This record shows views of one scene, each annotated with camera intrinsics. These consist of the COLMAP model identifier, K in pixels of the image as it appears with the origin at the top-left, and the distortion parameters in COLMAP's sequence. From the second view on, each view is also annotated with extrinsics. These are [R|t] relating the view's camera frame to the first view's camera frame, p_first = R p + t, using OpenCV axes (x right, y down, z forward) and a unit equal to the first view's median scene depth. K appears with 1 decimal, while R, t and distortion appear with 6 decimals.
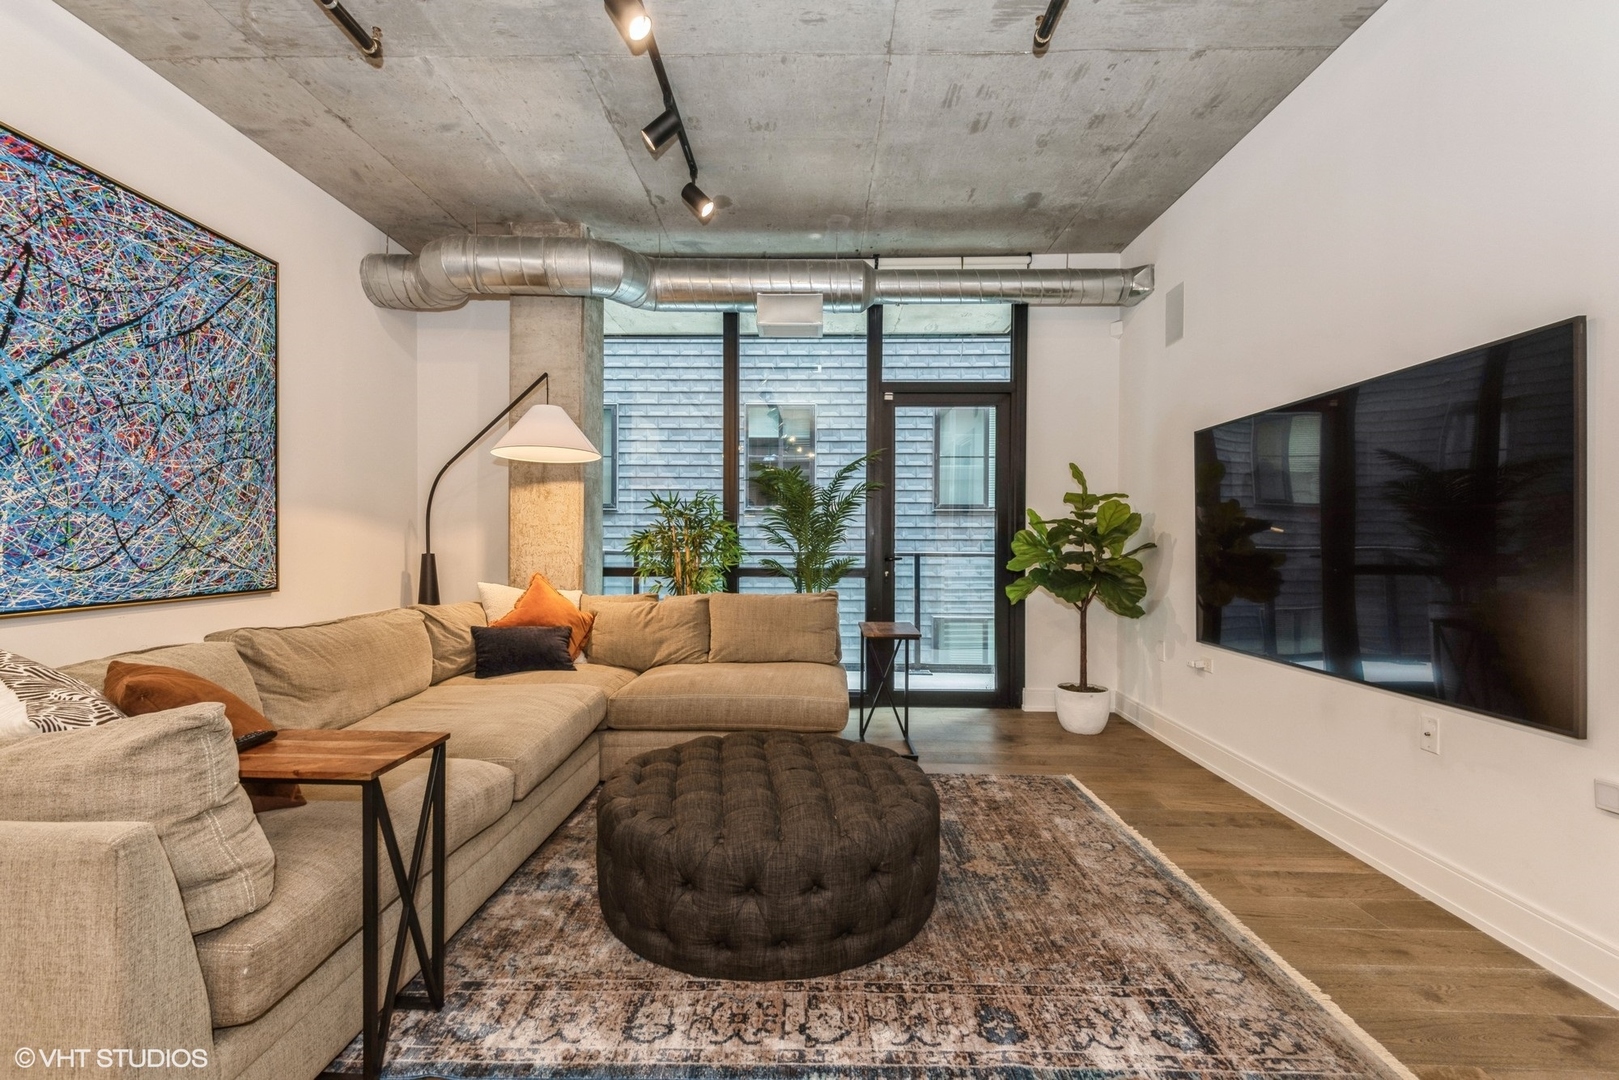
lens RADIAL K [[730.6, 0, 803.3], [0, 730.6, 545.7], [0, 0, 1]] dist [0.035873, -0.019465]
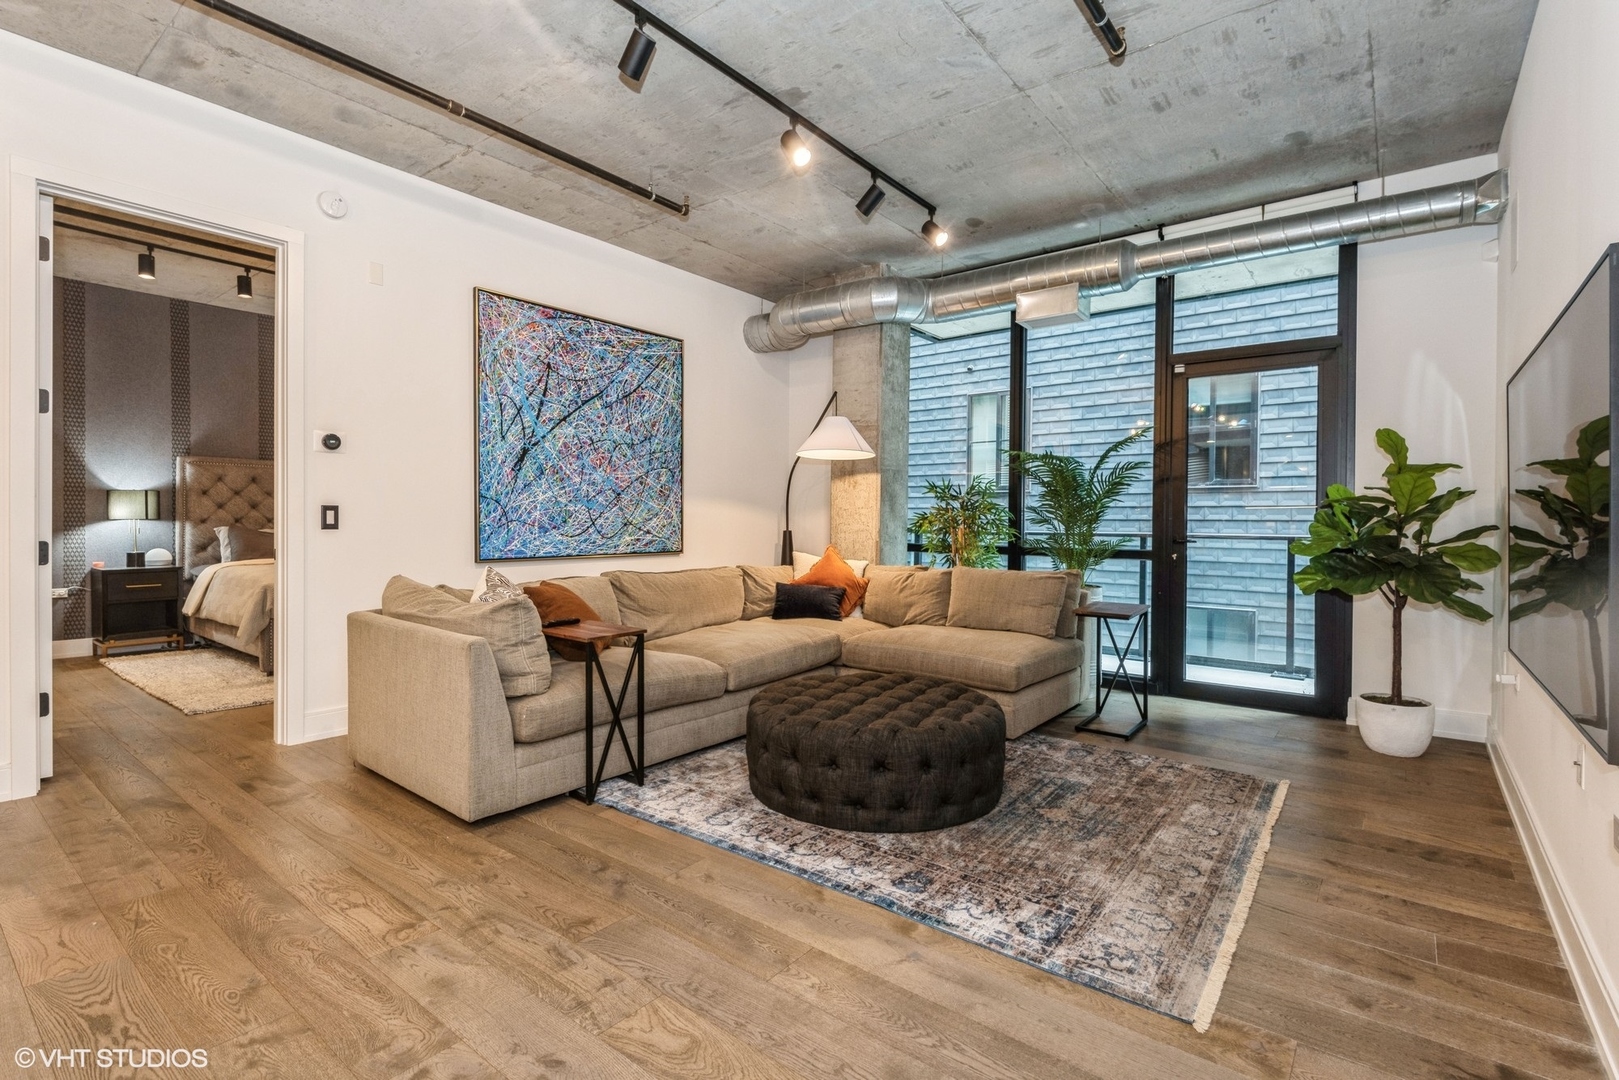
lens RADIAL K [[757.1, 0, 810.2], [0, 757.1, 529.1], [0, 0, 1]] dist [0.037054, -0.030476]
pose [[0.800522, 0.008781, -0.599239, 0.486227], [-0.007201, 0.999961, 0.005034, 0.001502], [0.599260, 0.000286, 0.800555, -0.112374]]
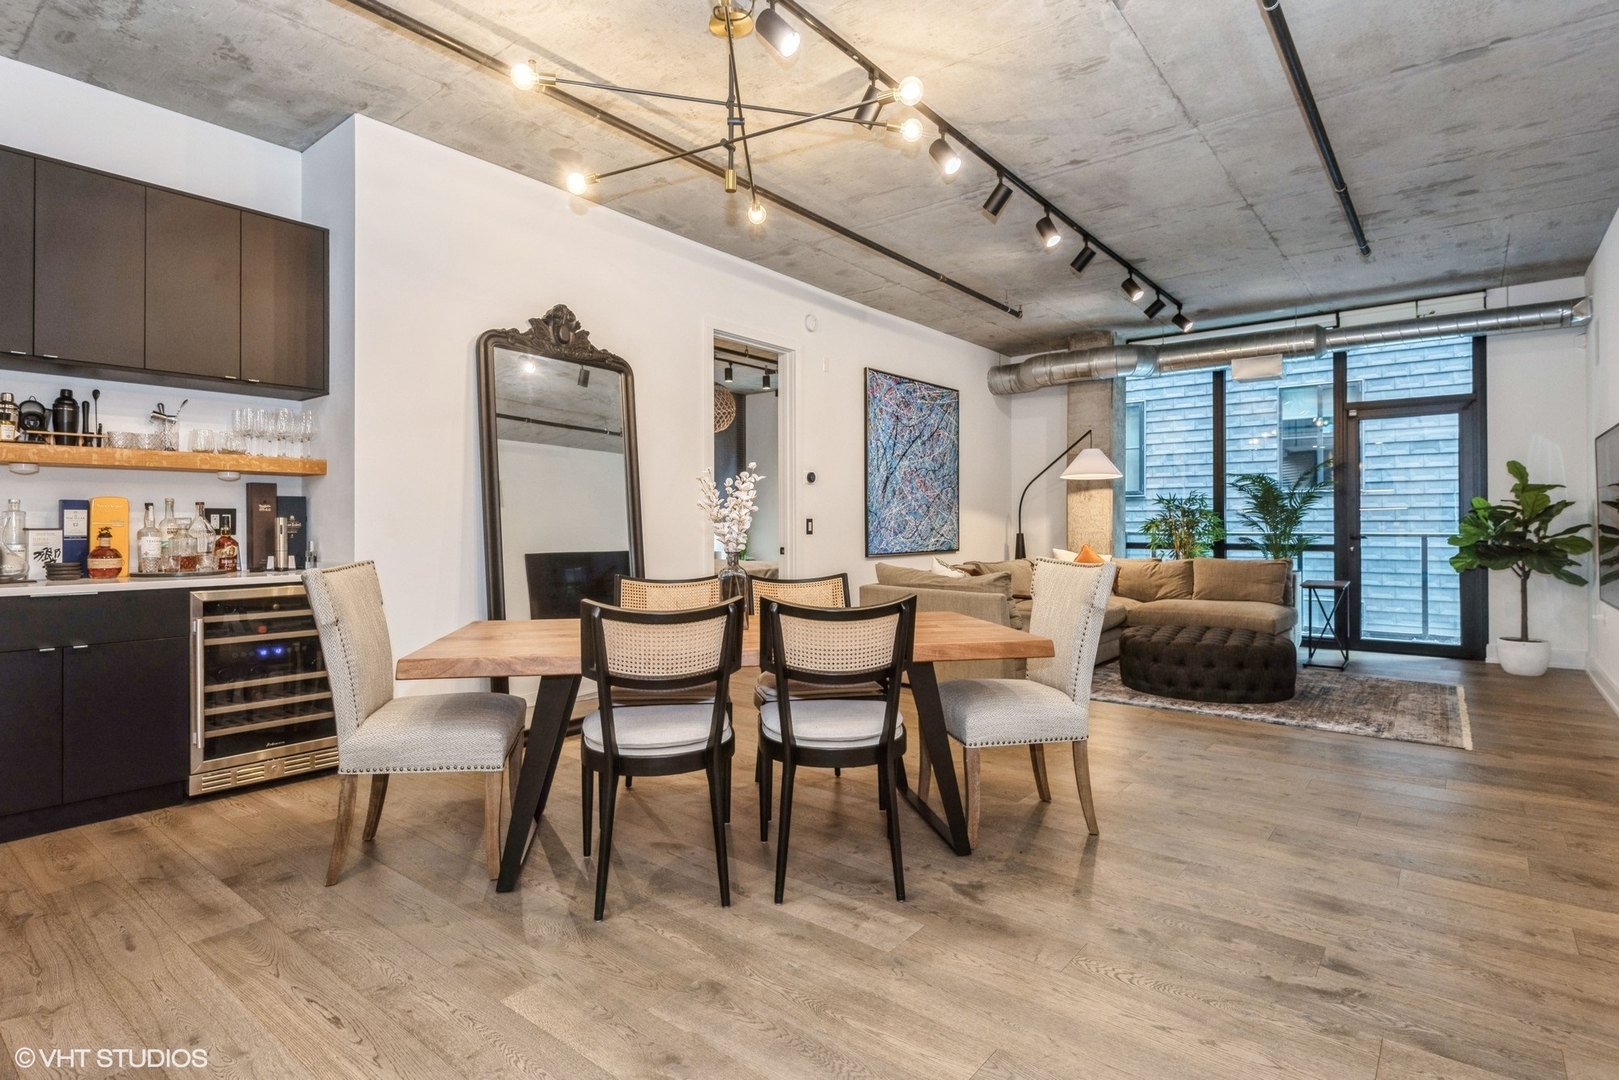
lens RADIAL K [[827.5, 0, 781.0], [0, 827.5, 525.2], [0, 0, 1]] dist [0.004372, -0.012172]
pose [[0.781226, -0.006702, -0.624212, 0.355755], [0.002901, 0.999971, -0.007106, 0.004966], [0.624242, 0.003740, 0.781222, -1.172056]]
